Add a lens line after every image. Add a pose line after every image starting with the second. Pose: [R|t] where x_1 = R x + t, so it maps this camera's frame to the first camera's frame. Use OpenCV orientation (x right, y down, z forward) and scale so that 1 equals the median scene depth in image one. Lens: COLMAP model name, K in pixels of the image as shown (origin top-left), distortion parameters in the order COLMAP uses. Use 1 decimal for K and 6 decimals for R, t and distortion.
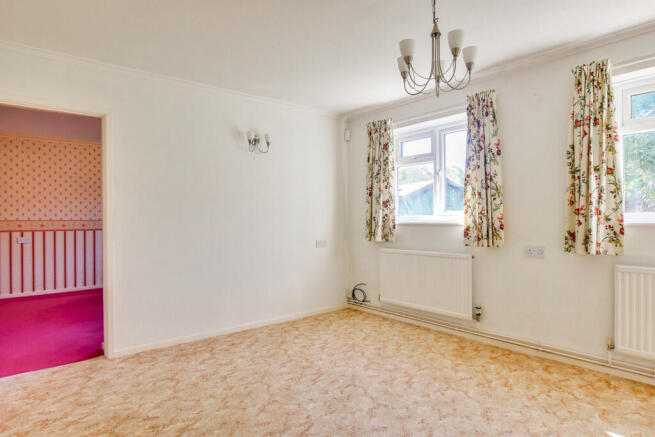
lens RADIAL K [[377.3, 0, 327.5], [0, 377.3, 218.5], [0, 0, 1]] dist [-0.001918, 0.001159]
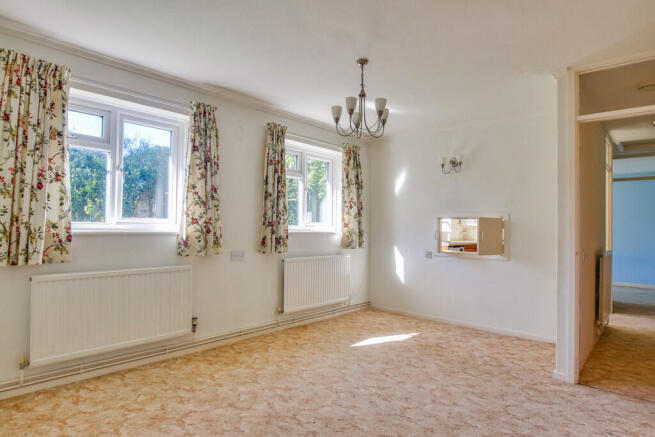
lens RADIAL K [[393.3, 0, 327.5], [0, 393.3, 218.5], [0, 0, 1]] dist [0.011950, 0.000937]
pose [[-0.157291, 0.026804, 0.987188, -0.698079], [-0.012607, 0.999496, -0.029147, 0.002025], [-0.987472, -0.017030, -0.156874, 0.851544]]
